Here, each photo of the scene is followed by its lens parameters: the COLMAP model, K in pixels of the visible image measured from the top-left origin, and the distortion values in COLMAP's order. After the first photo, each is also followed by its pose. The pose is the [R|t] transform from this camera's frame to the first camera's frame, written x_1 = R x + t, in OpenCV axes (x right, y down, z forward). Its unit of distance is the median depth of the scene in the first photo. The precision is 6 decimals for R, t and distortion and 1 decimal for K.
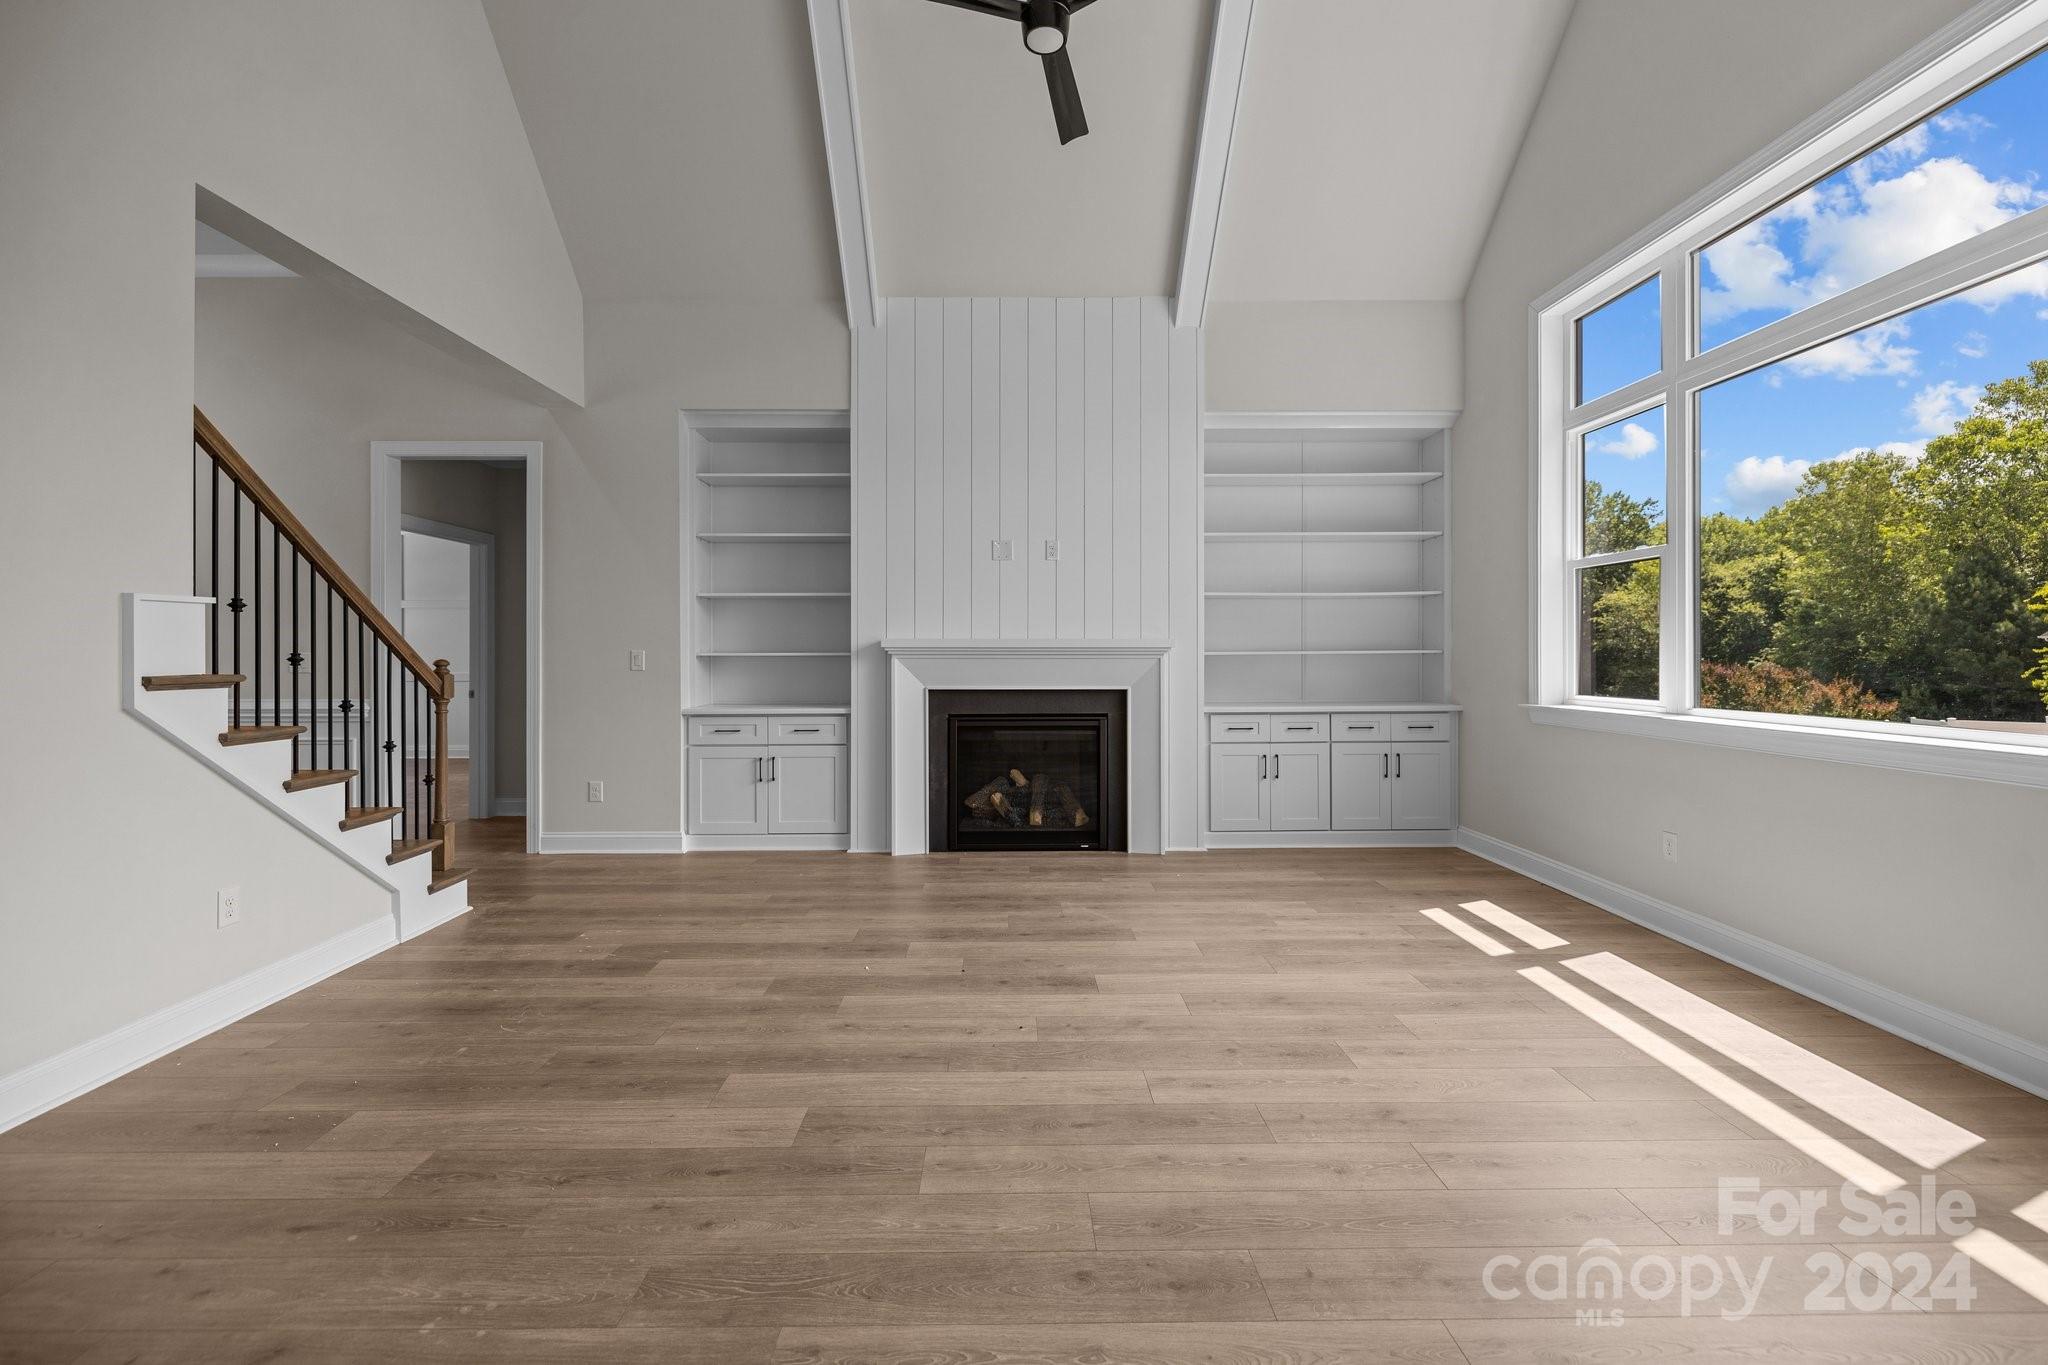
lens RADIAL K [[872.5, 0, 1024.1], [0, 872.5, 661.0], [0, 0, 1]] dist [0.001316, 0.000037]
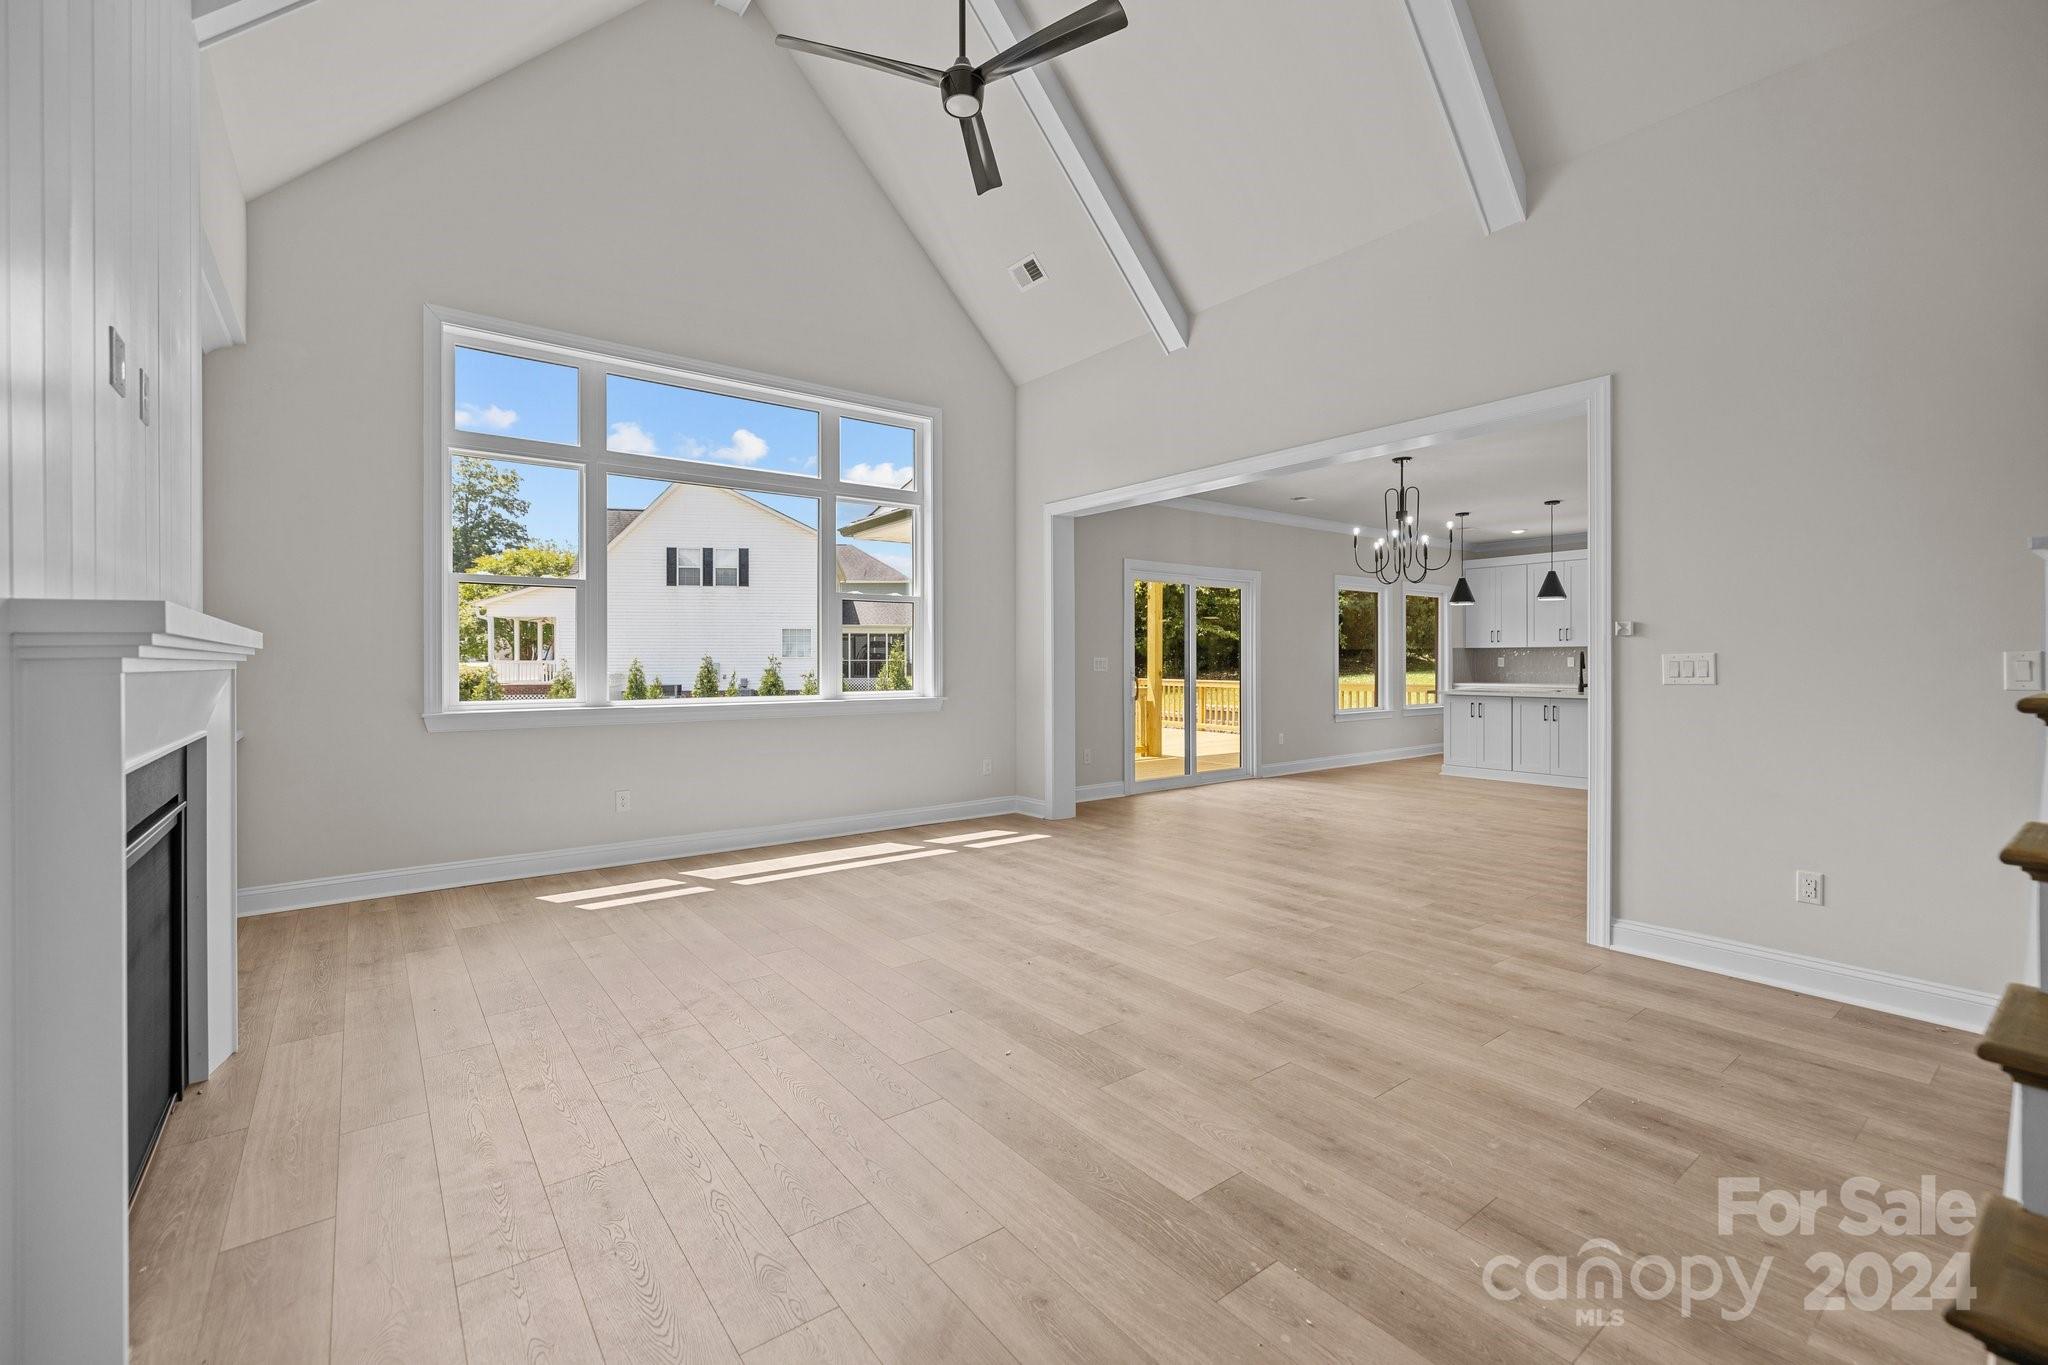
lens RADIAL K [[872.5, 0, 1022.6], [0, 872.5, 669.6], [0, 0, 1]] dist [0.001316, 0.000037]
pose [[-0.600846, -0.004641, 0.799351, -1.050768], [0.009370, 0.999874, 0.012849, -0.008463], [-0.799310, 0.015210, -0.600726, 1.872216]]
